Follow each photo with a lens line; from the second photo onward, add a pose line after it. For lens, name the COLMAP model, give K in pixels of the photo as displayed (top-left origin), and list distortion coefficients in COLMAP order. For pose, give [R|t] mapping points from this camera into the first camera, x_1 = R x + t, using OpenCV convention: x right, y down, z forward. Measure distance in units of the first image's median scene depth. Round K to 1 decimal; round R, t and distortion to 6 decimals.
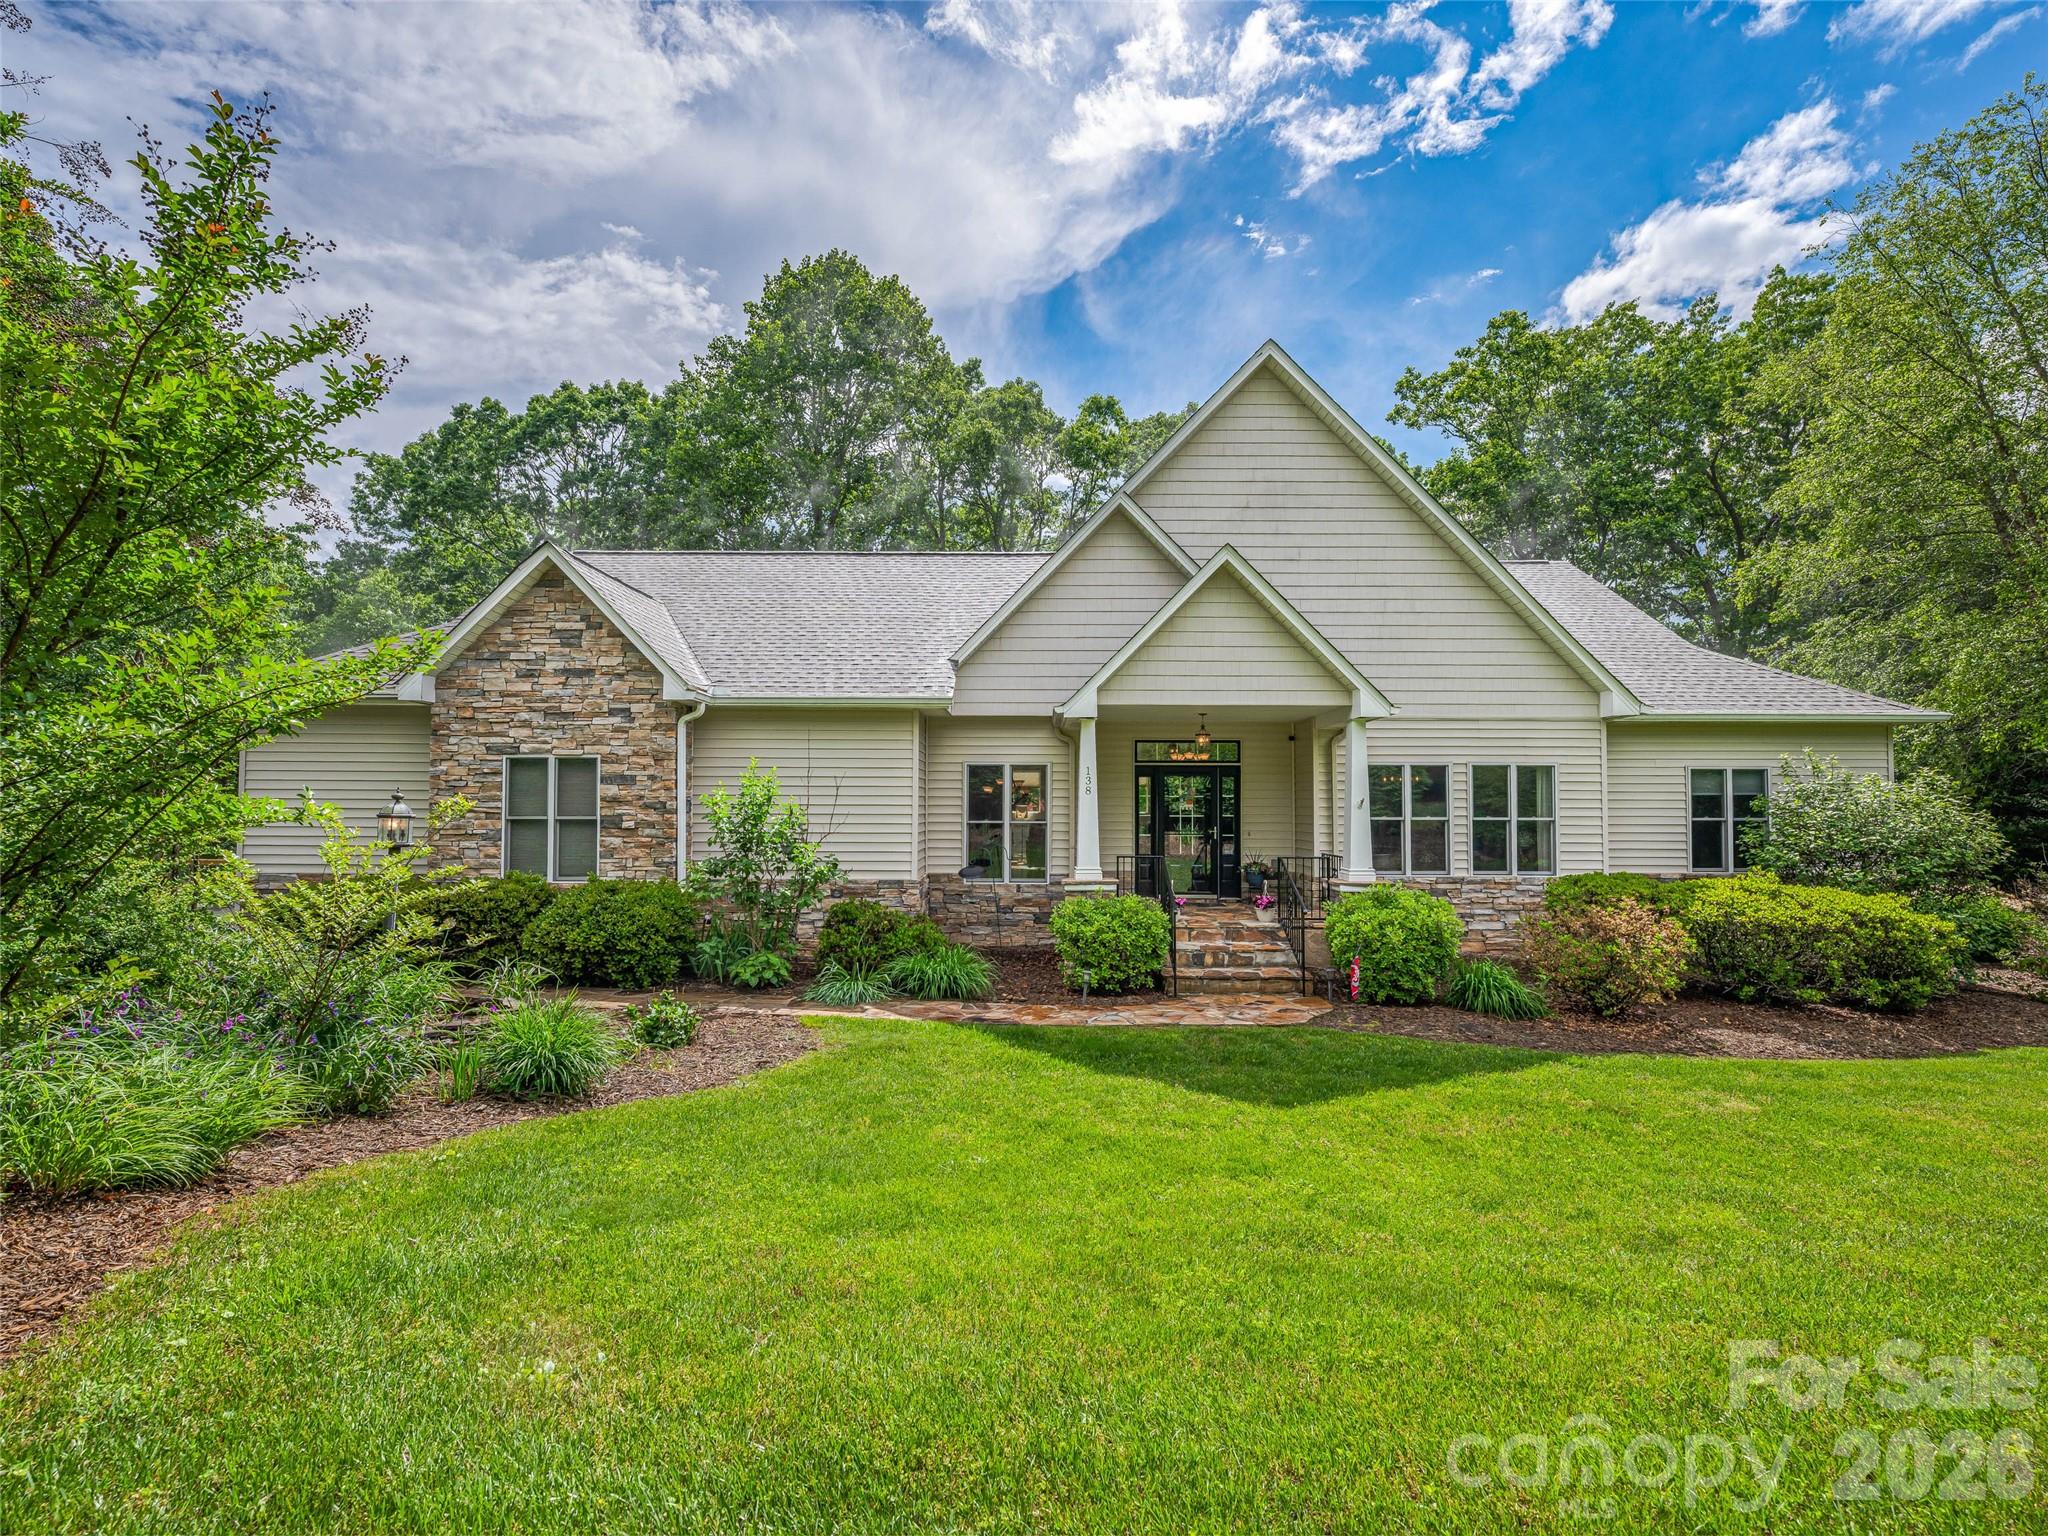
lens RADIAL K [[908.1, 0, 1024.0], [0, 908.1, 768.0], [0, 0, 1]] dist [0.004363, 0.000708]
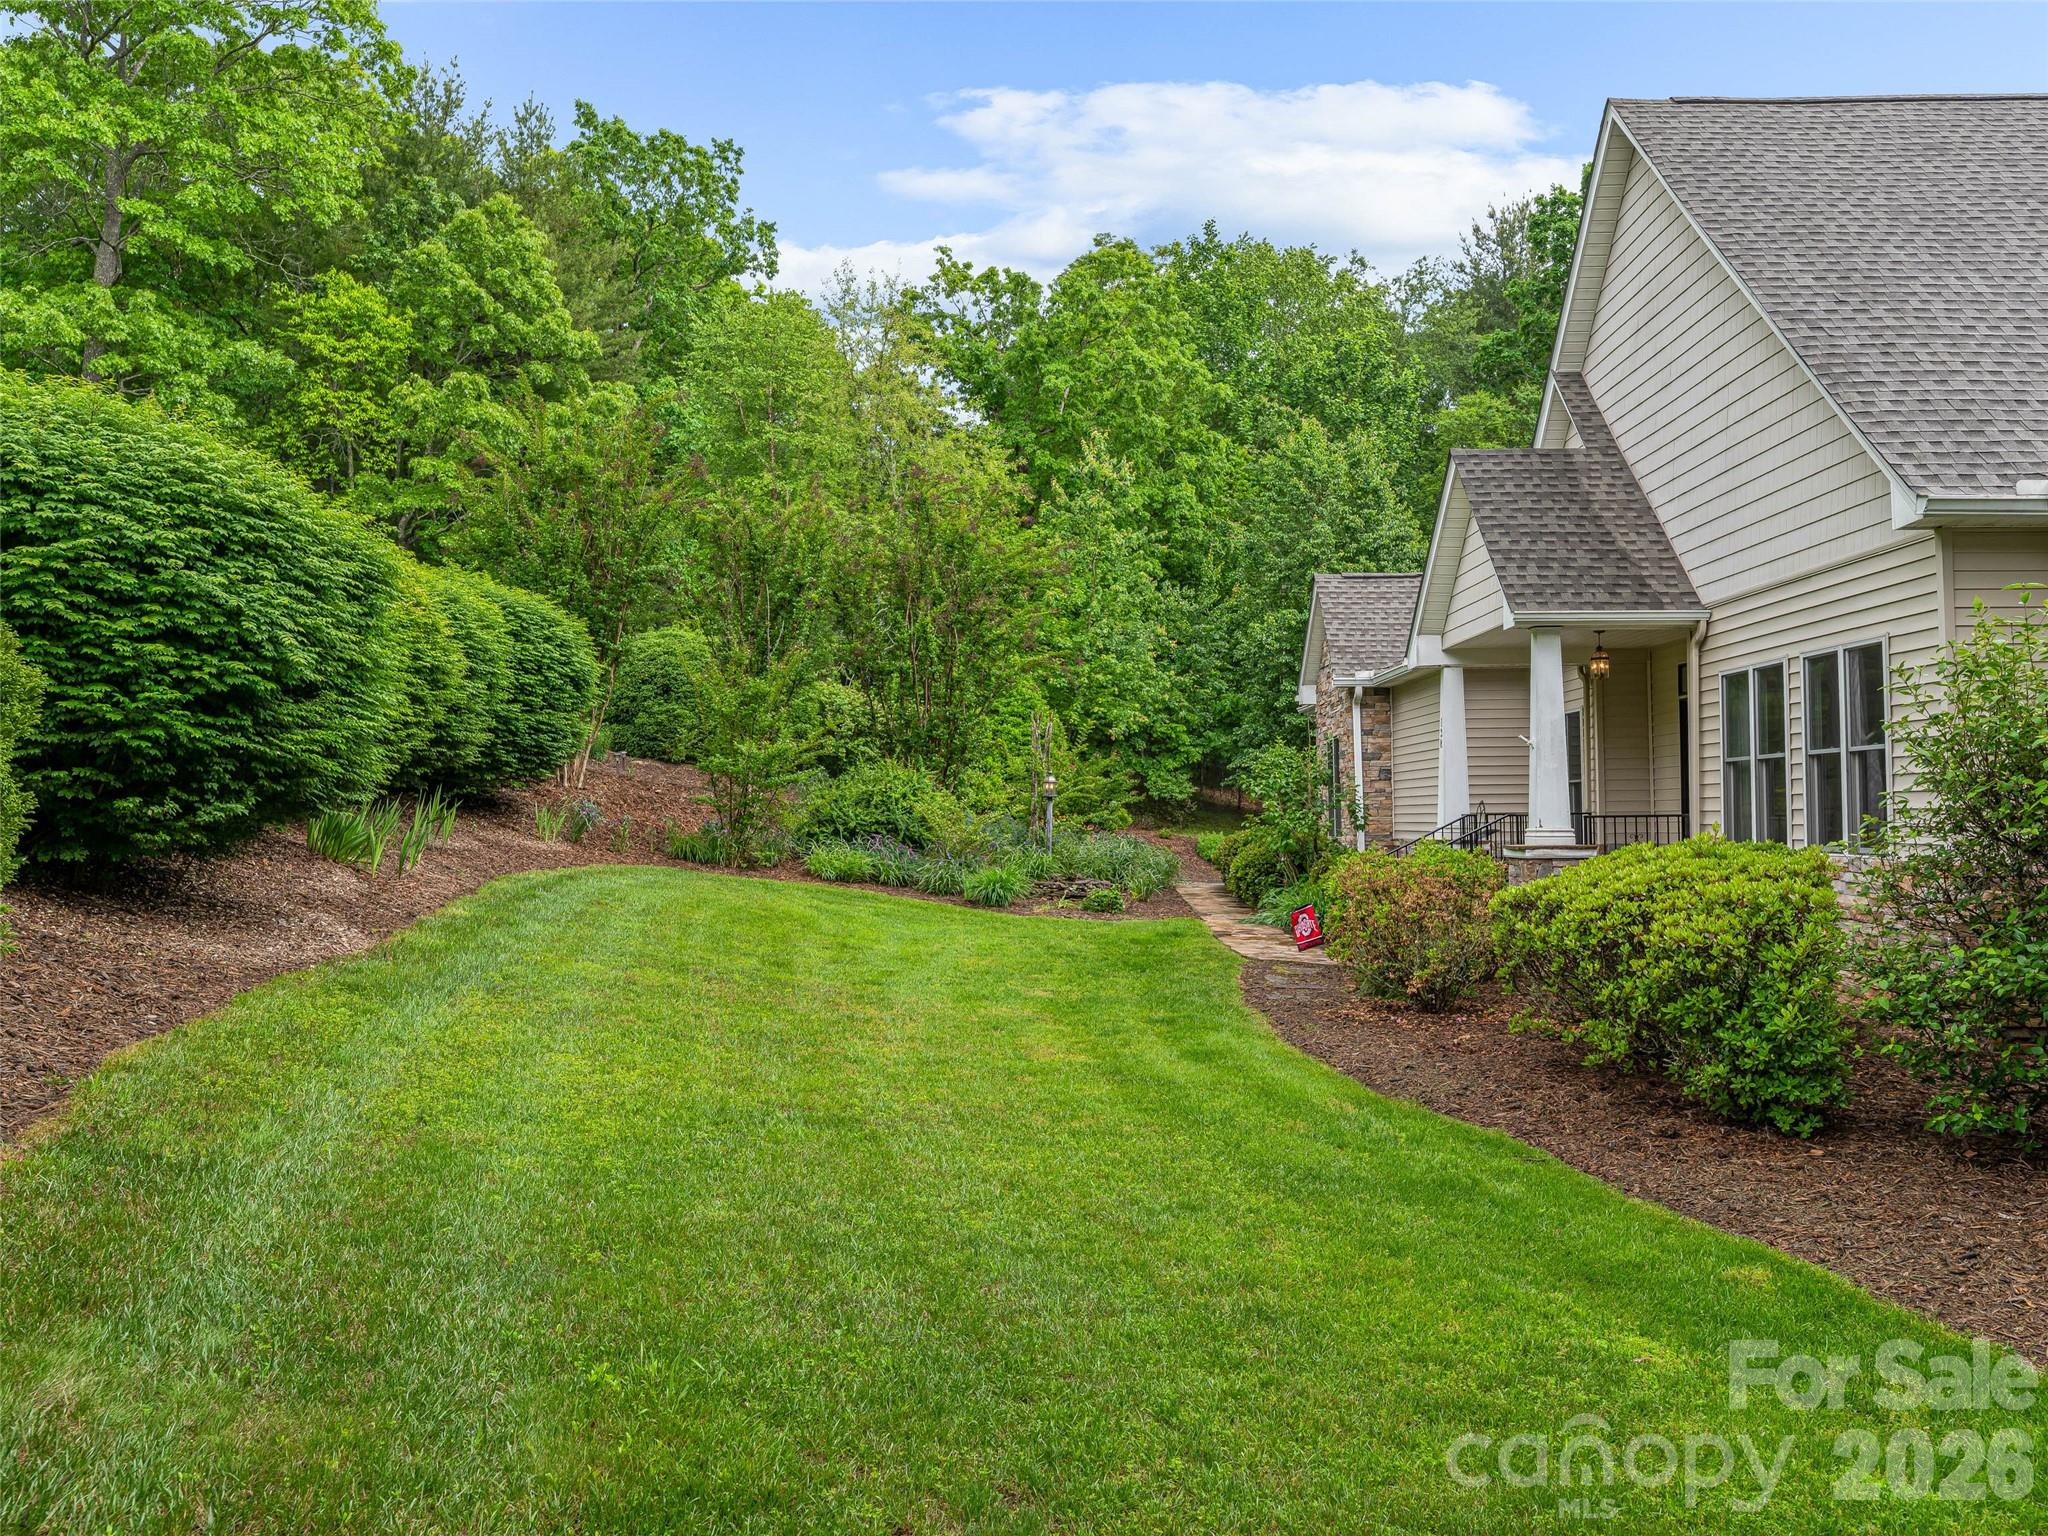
lens RADIAL K [[1553.3, 0, 1026.8], [0, 1553.3, 751.1], [0, 0, 1]] dist [0.001722, 0.001222]
pose [[-0.023629, -0.045473, -0.998686, 1.468324], [0.053619, 0.997469, -0.046687, 0.074185], [0.998282, -0.054652, -0.021131, 0.531860]]
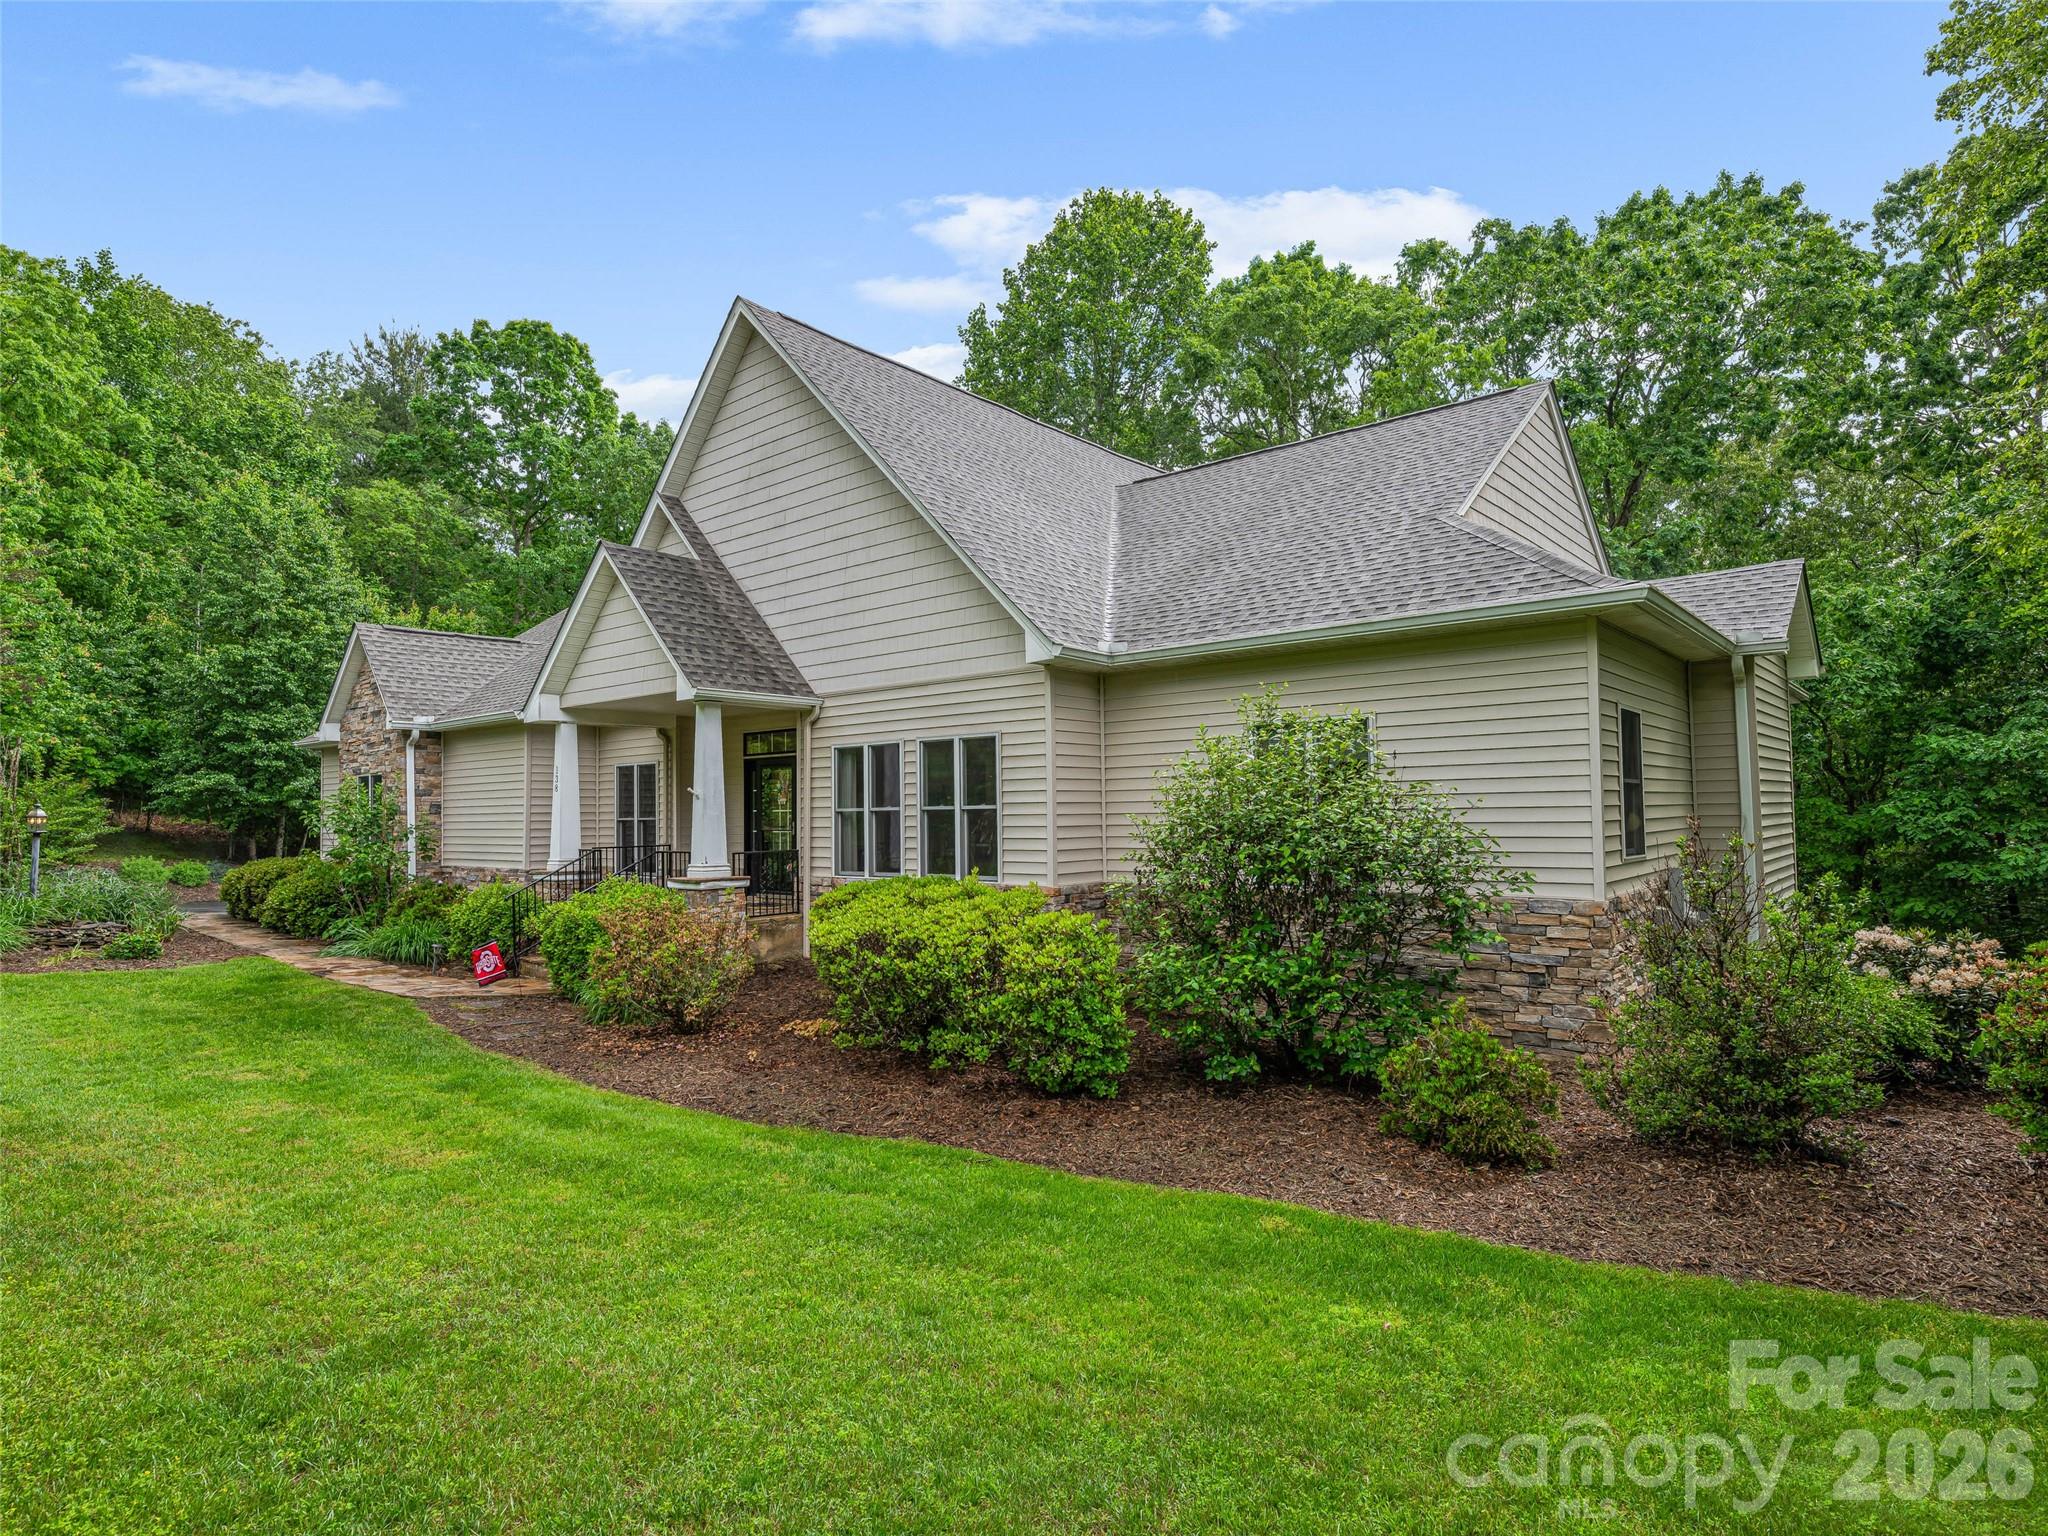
lens RADIAL K [[1108.5, 0, 1024.0], [0, 1108.5, 768.0], [0, 0, 1]] dist [0.003419, -0.001360]
pose [[0.760168, -0.037713, -0.648631, 1.196826], [0.044120, 0.999006, -0.006378, 0.030716], [0.648227, -0.023769, 0.761076, 0.310560]]
